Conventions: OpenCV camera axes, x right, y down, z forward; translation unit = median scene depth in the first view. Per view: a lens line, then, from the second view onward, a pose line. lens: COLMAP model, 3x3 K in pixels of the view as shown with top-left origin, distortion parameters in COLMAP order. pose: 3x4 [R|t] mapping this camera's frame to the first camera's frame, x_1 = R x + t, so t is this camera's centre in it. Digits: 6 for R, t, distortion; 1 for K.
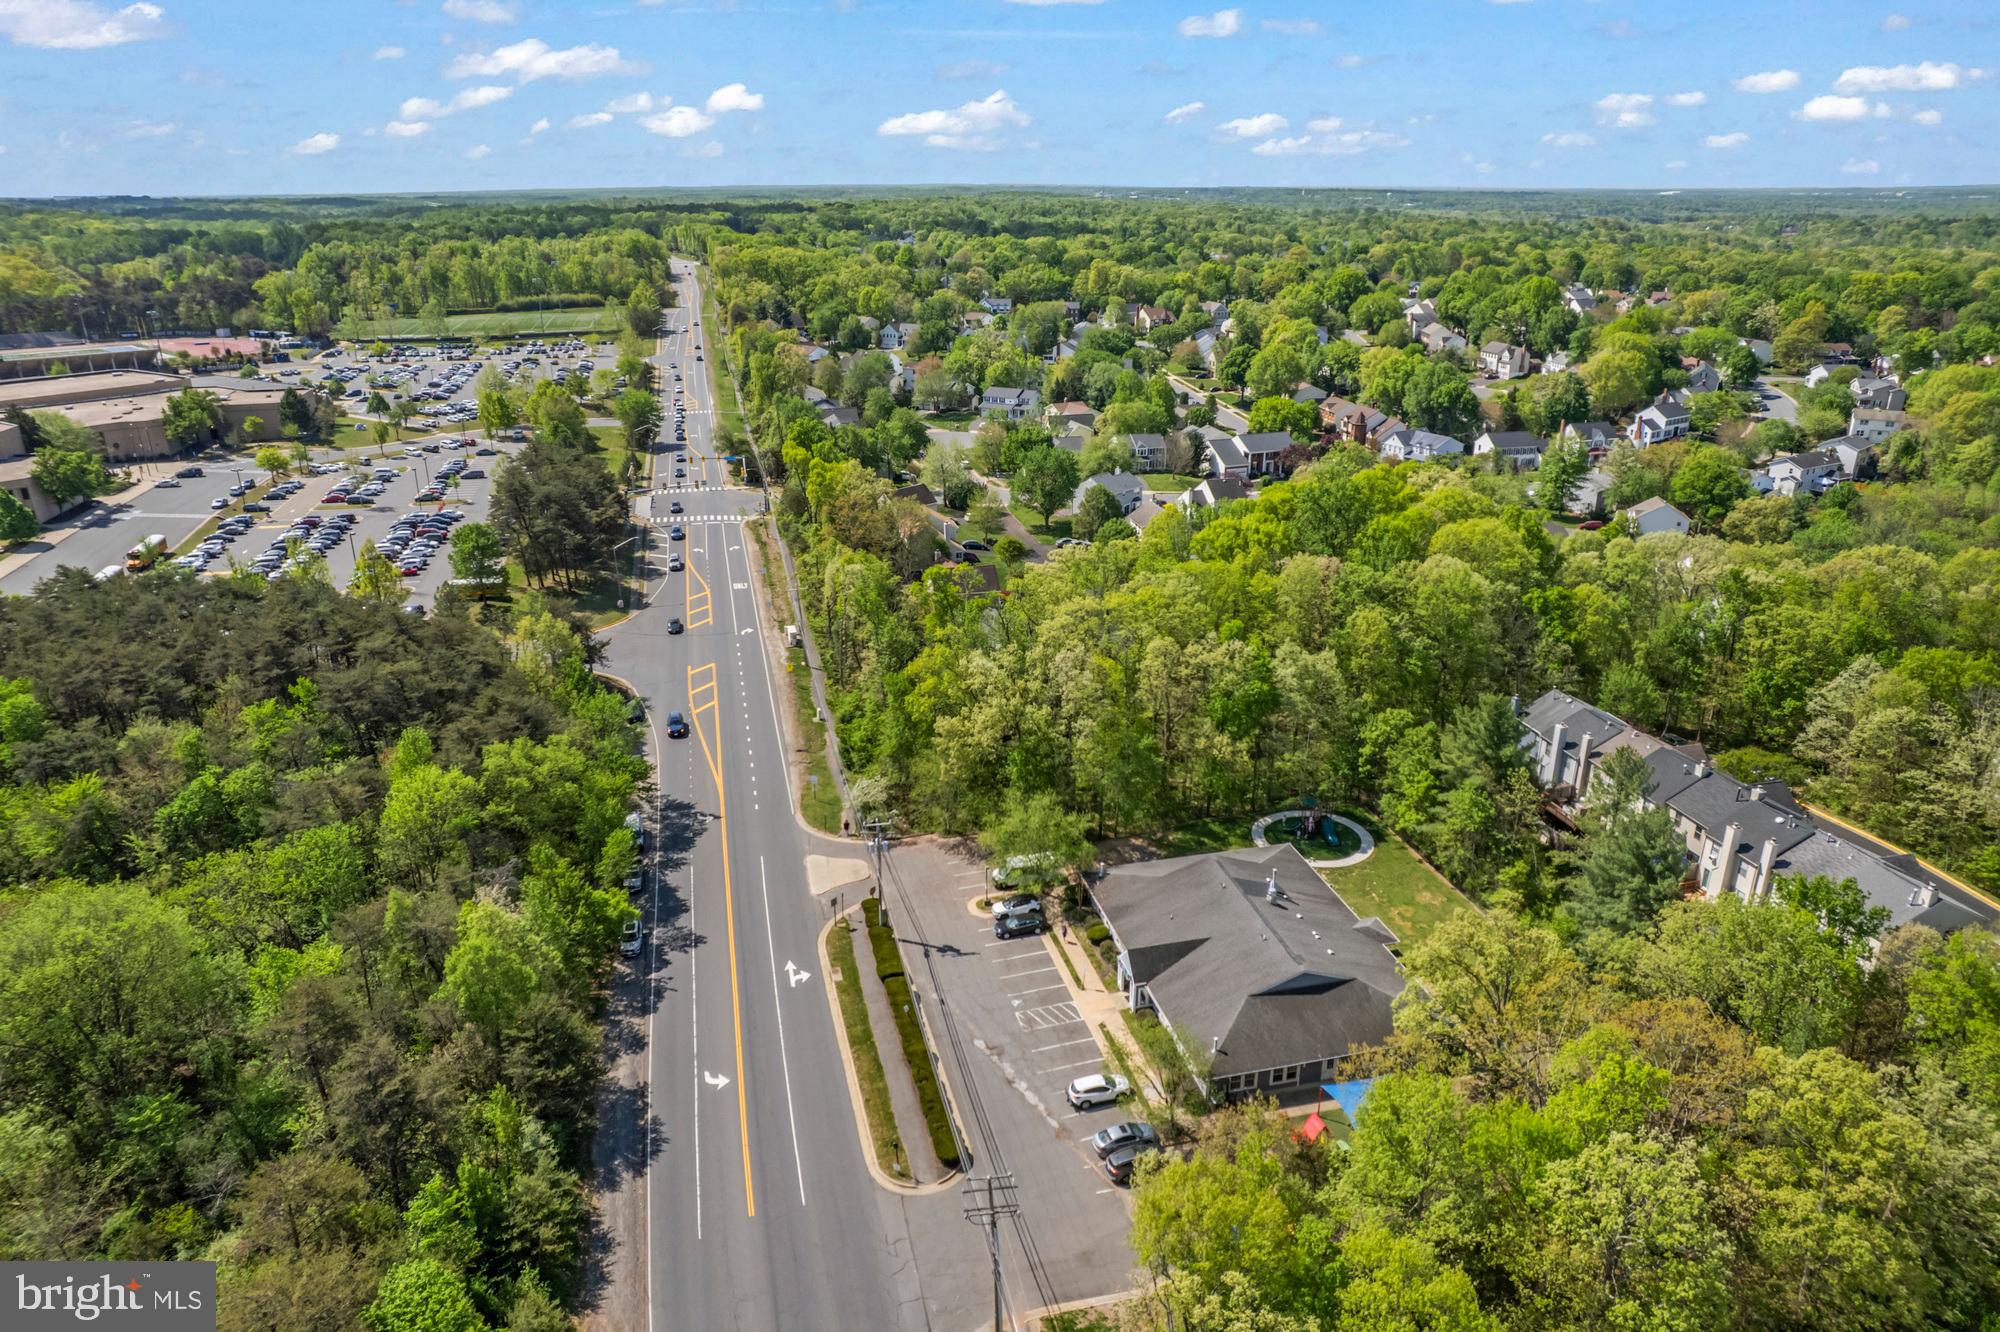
lens RADIAL K [[1276.8, 0, 1001.5], [0, 1276.8, 672.0], [0, 0, 1]] dist [-0.060528, 0.054521]
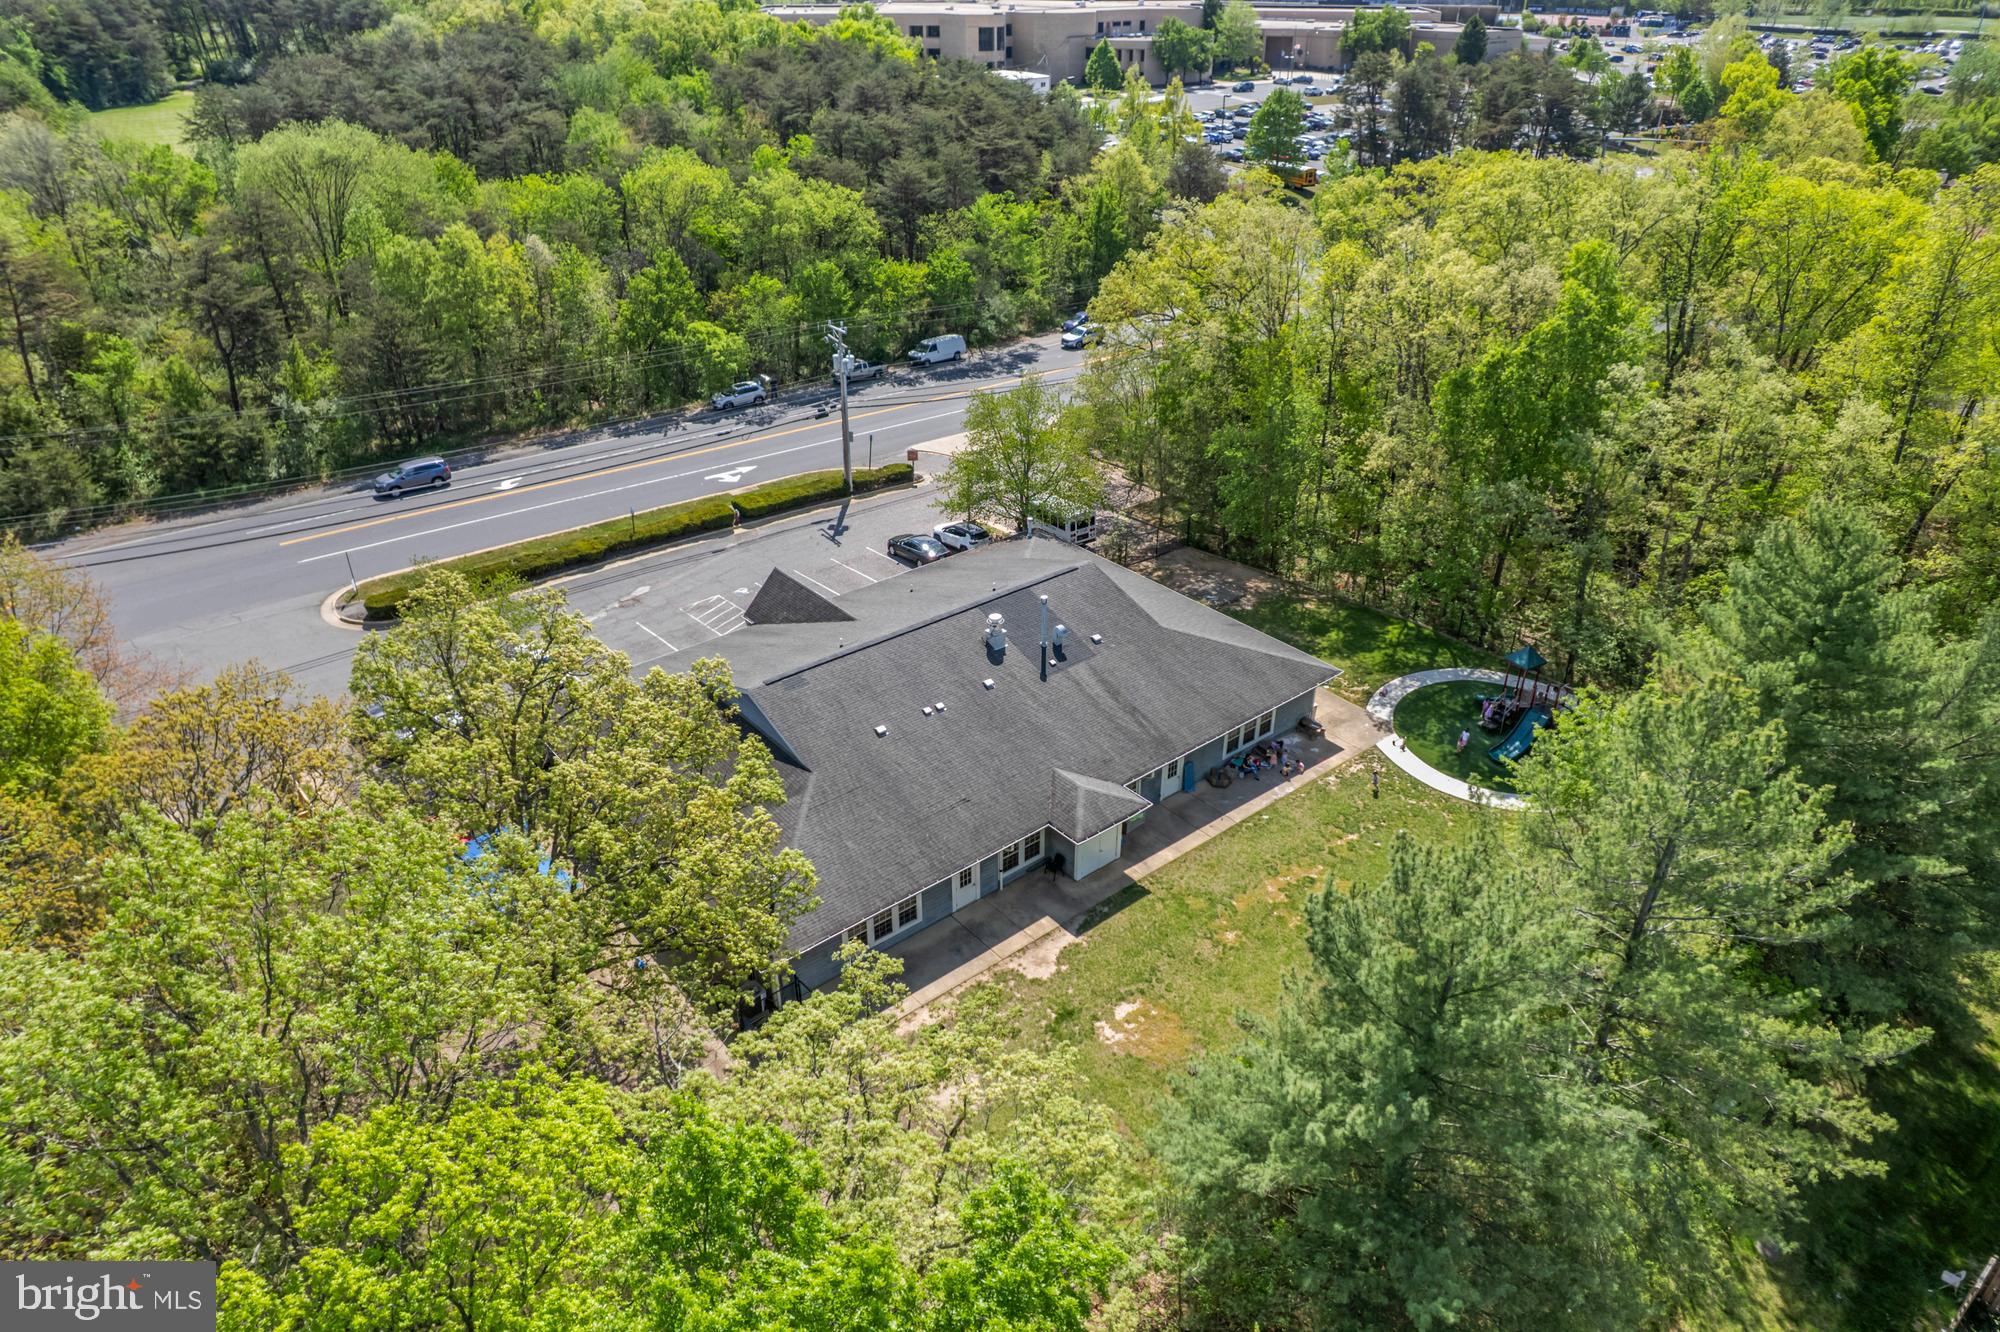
lens RADIAL K [[1276.8, 0, 1004.7], [0, 1276.8, 665.5], [0, 0, 1]] dist [-0.060528, 0.054521]
pose [[0.441518, 0.450274, -0.776090, 0.552514], [-0.329613, 0.885880, 0.326455, 0.020211], [0.834516, 0.111673, 0.539548, 0.658490]]
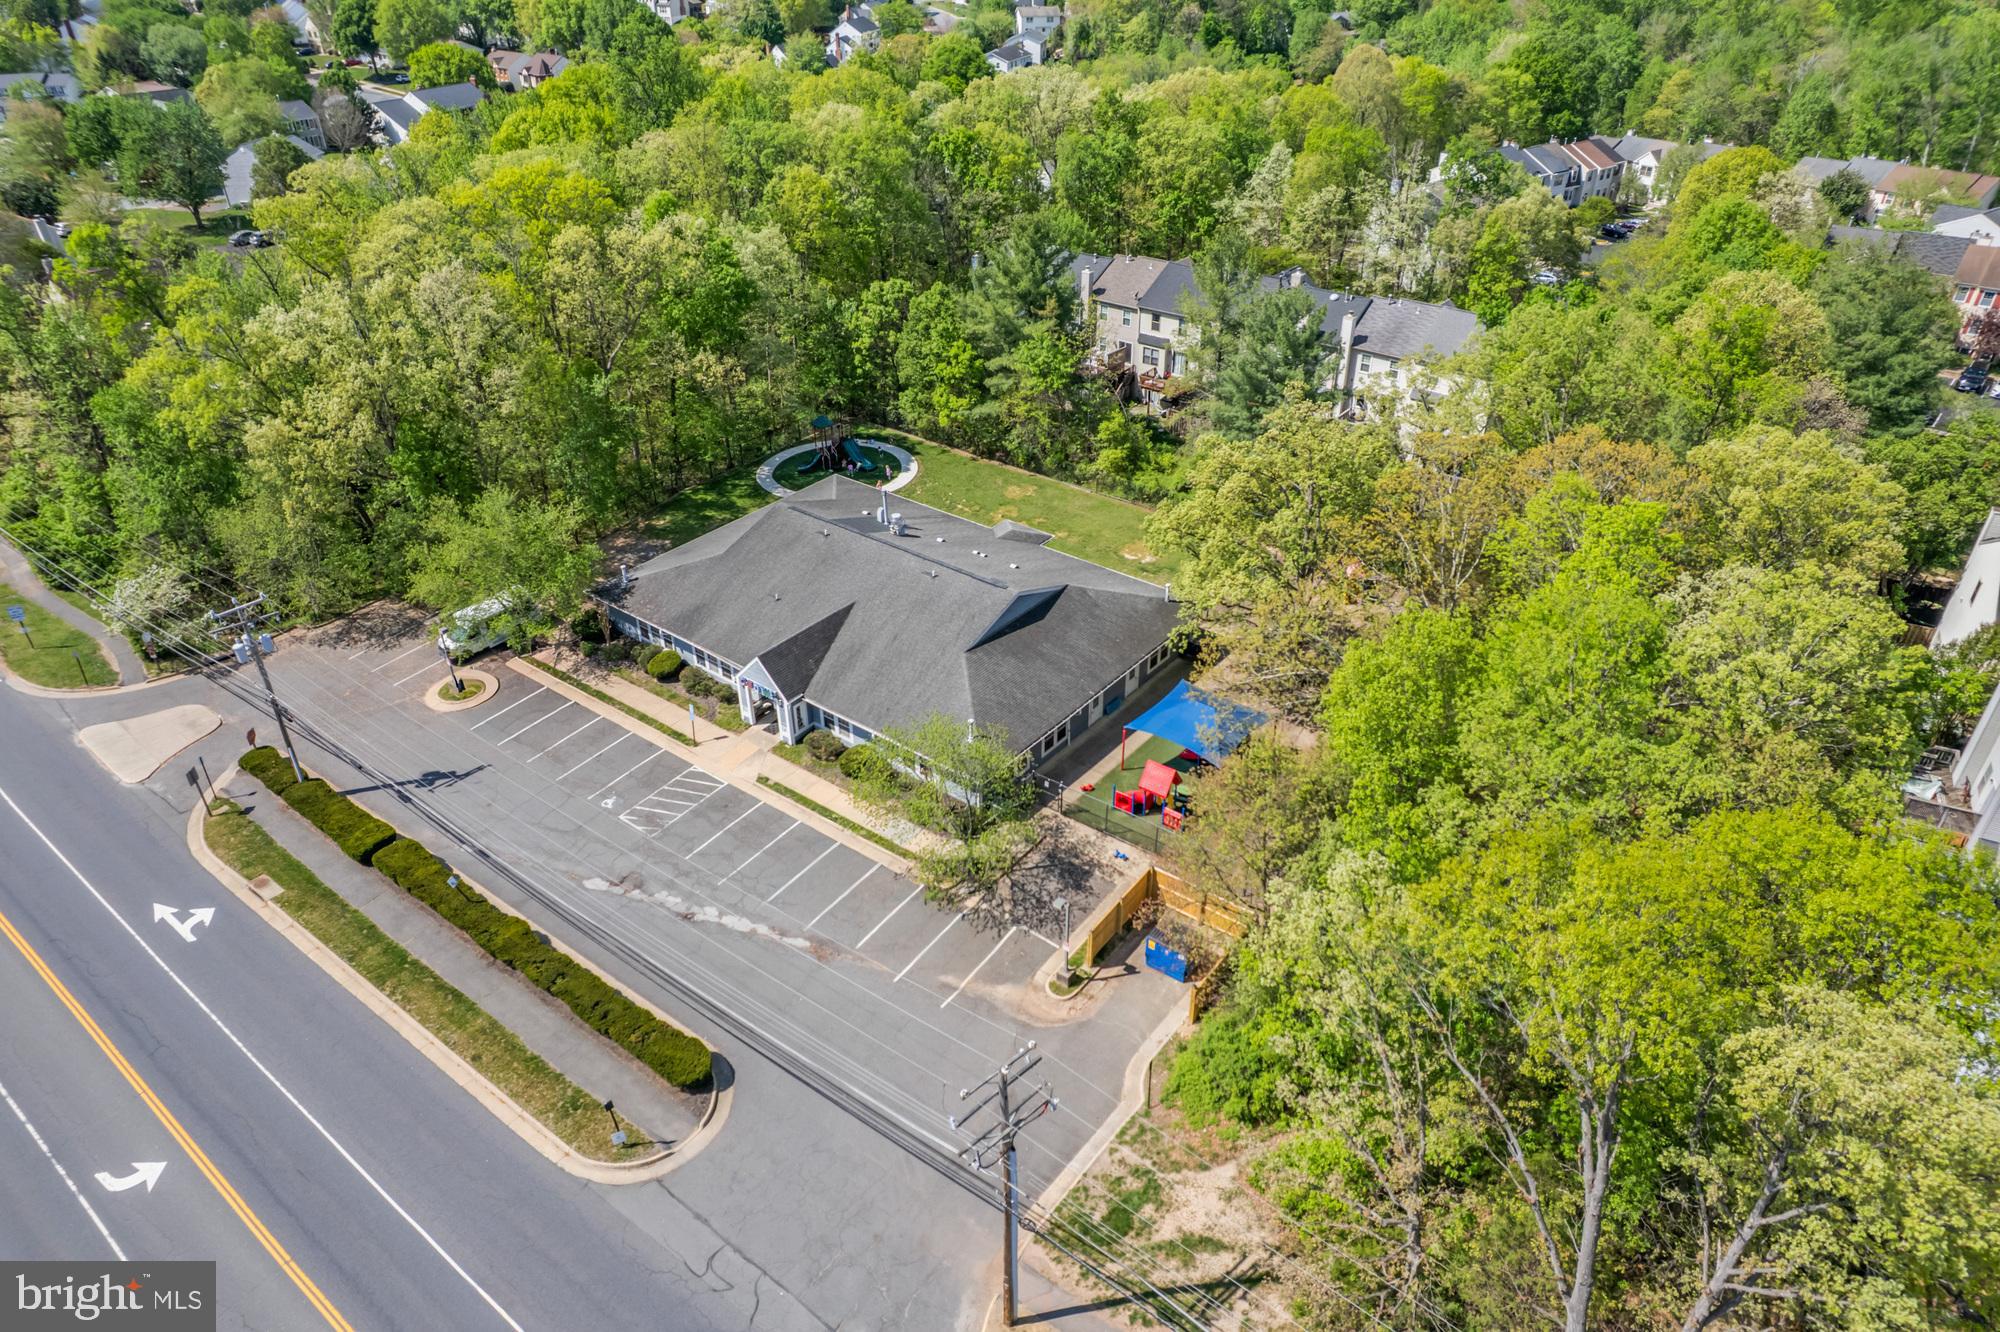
lens RADIAL K [[1276.8, 0, 996.5], [0, 1276.8, 670.9], [0, 0, 1]] dist [-0.060528, 0.054521]
pose [[0.787683, -0.334263, 0.517516, -0.119656], [0.228714, 0.938641, 0.258153, 0.075230], [-0.572053, -0.084980, 0.815802, 0.353115]]
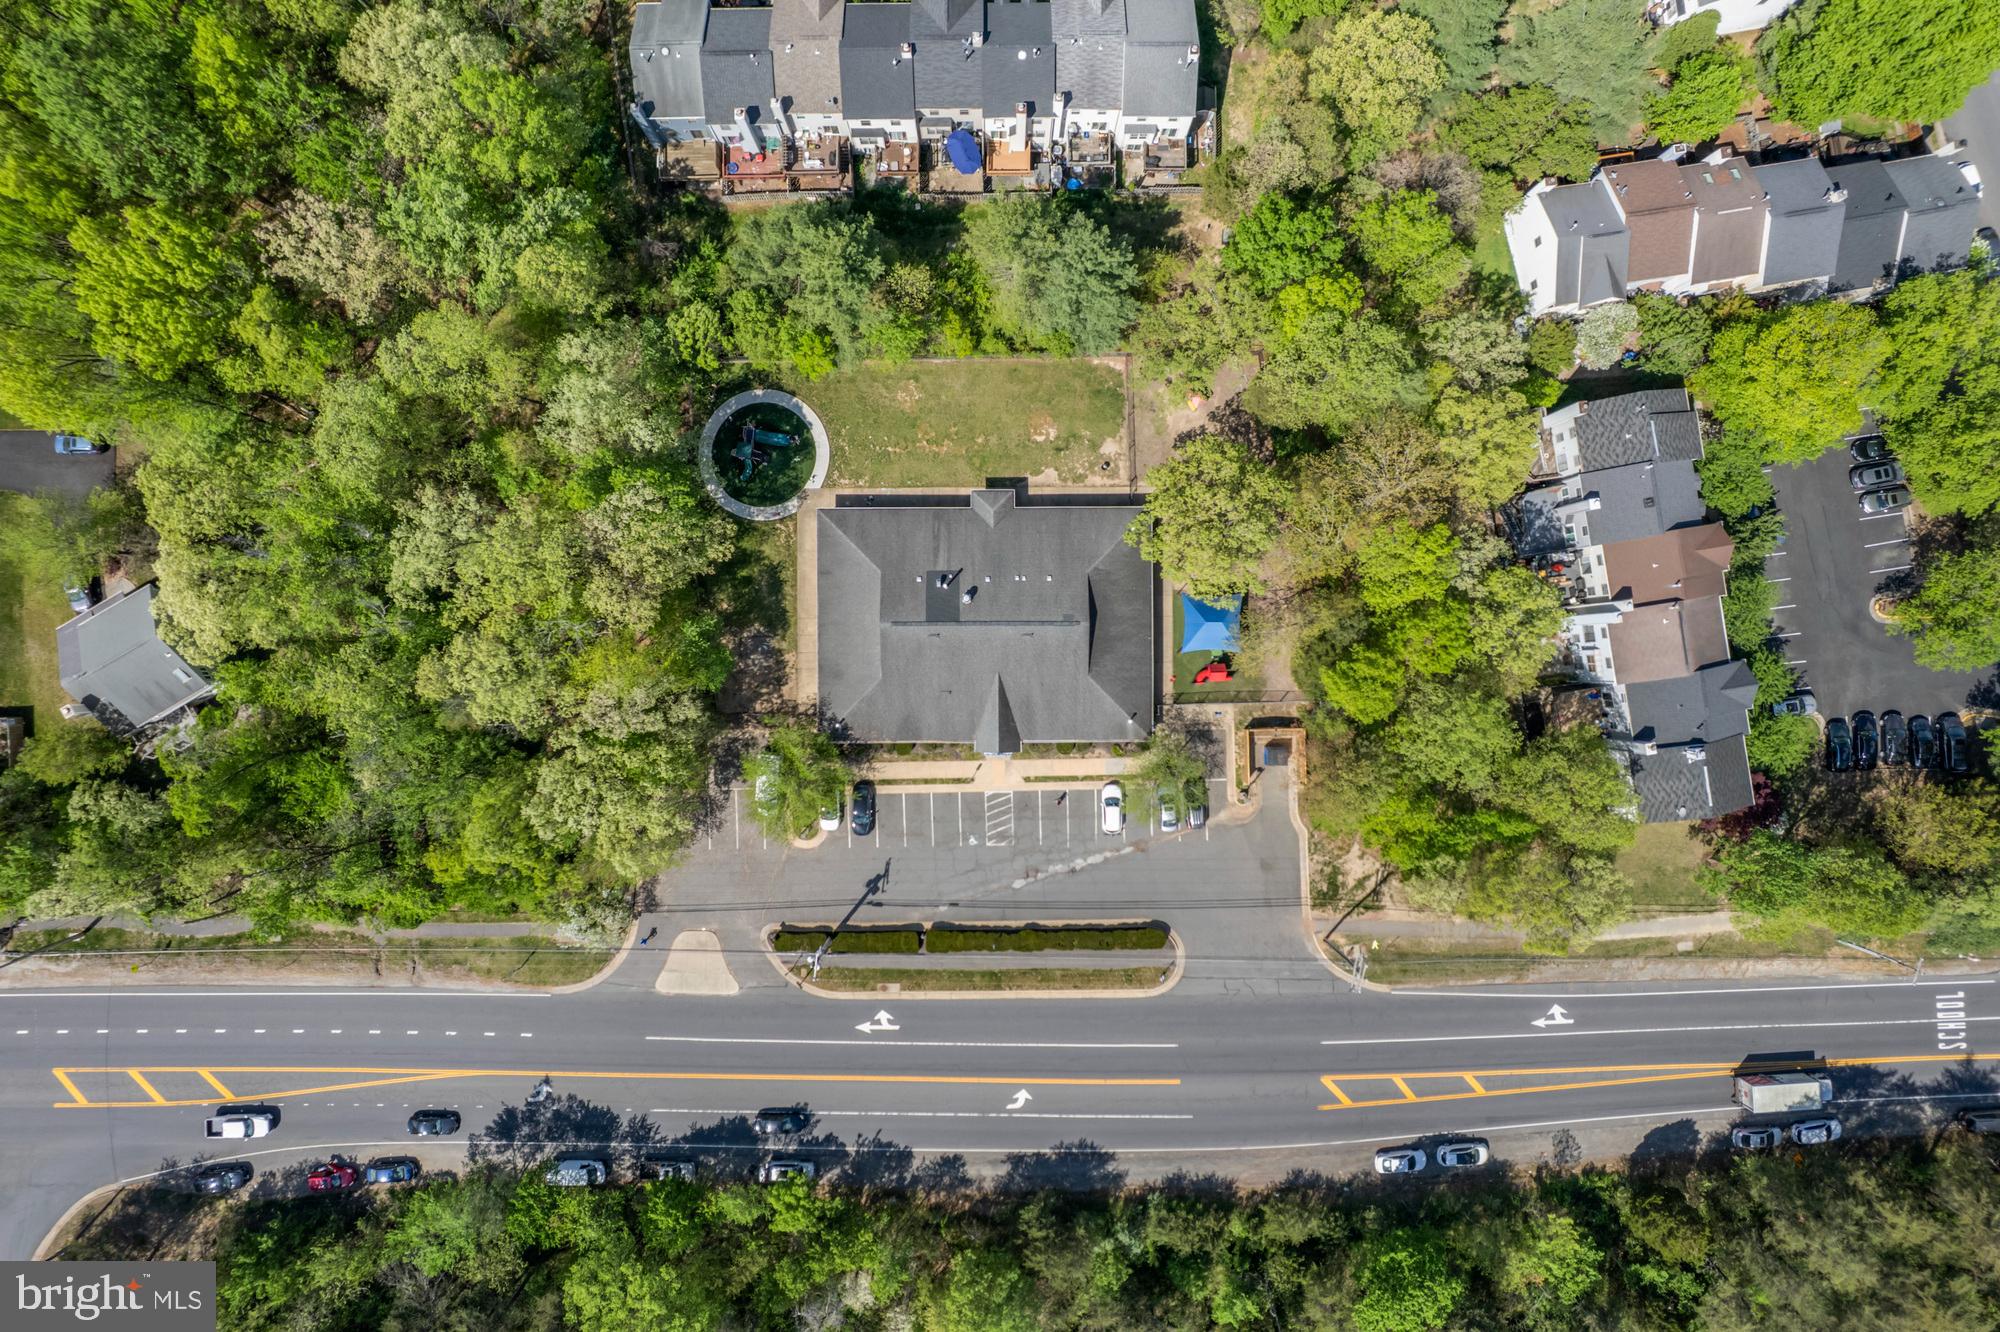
lens RADIAL K [[1276.8, 0, 996.1], [0, 1276.8, 674.3], [0, 0, 1]] dist [-0.060528, 0.054521]
pose [[0.231306, -0.972878, -0.002402, 0.143502], [0.351123, 0.081177, 0.932804, -0.706850], [-0.907310, -0.216606, 0.360376, 0.529582]]
